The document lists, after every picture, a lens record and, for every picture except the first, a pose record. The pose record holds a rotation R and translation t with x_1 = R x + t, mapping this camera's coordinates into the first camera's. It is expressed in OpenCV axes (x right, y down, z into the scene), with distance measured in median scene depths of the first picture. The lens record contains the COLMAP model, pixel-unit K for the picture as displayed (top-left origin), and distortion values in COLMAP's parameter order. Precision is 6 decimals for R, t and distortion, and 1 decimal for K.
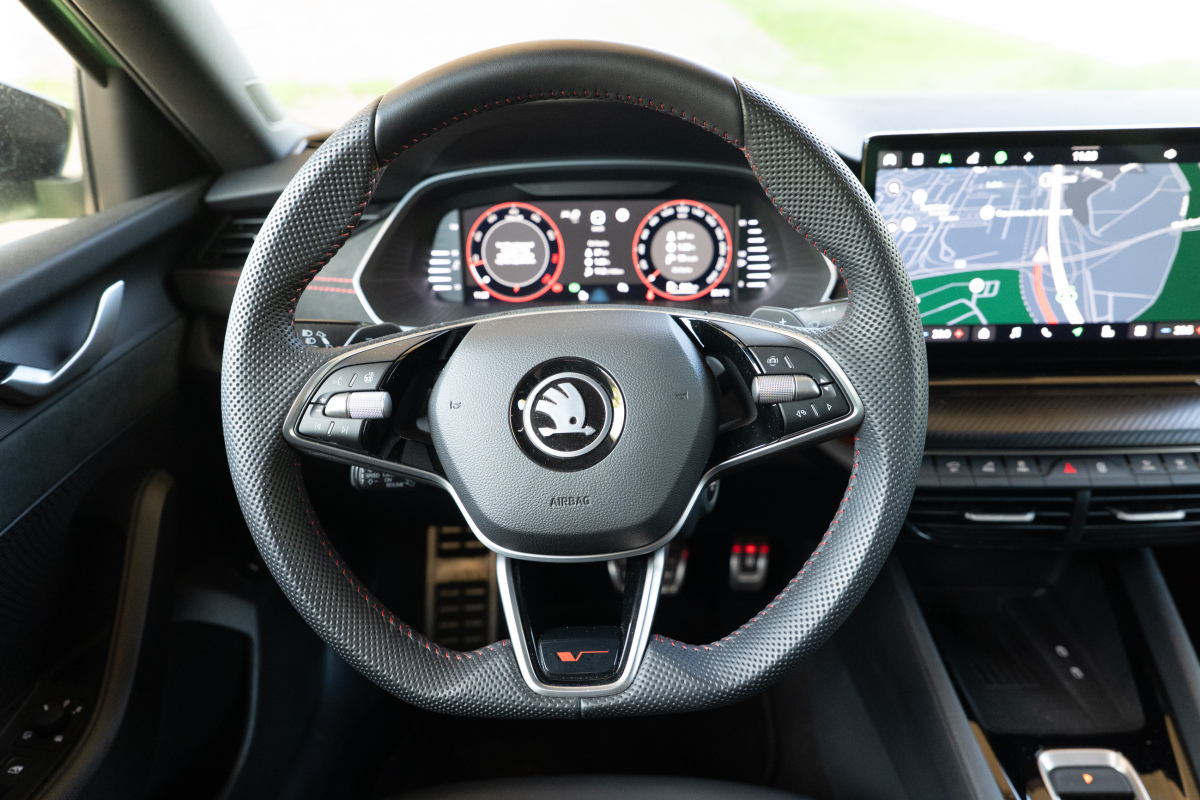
lens RADIAL K [[853.2, 0, 600.0], [0, 853.2, 400.0], [0, 0, 1]] dist [-0.024652, 0.009723]
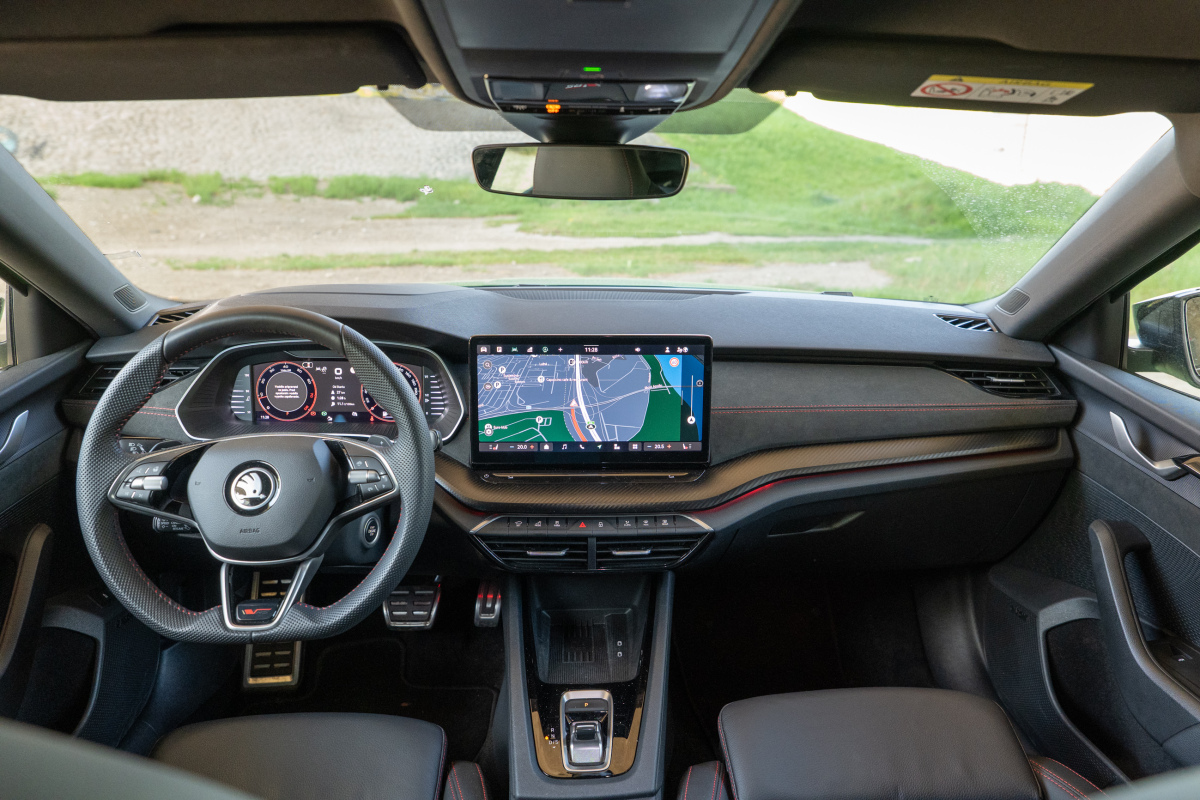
lens RADIAL K [[853.2, 0, 600.0], [0, 853.2, 400.0], [0, 0, 1]] dist [-0.024652, 0.009723]
pose [[0.995992, 0.016553, 0.087897, 0.423397], [-0.006933, 0.994058, -0.108634, 0.015067], [-0.089173, 0.107590, 0.990188, -0.771244]]
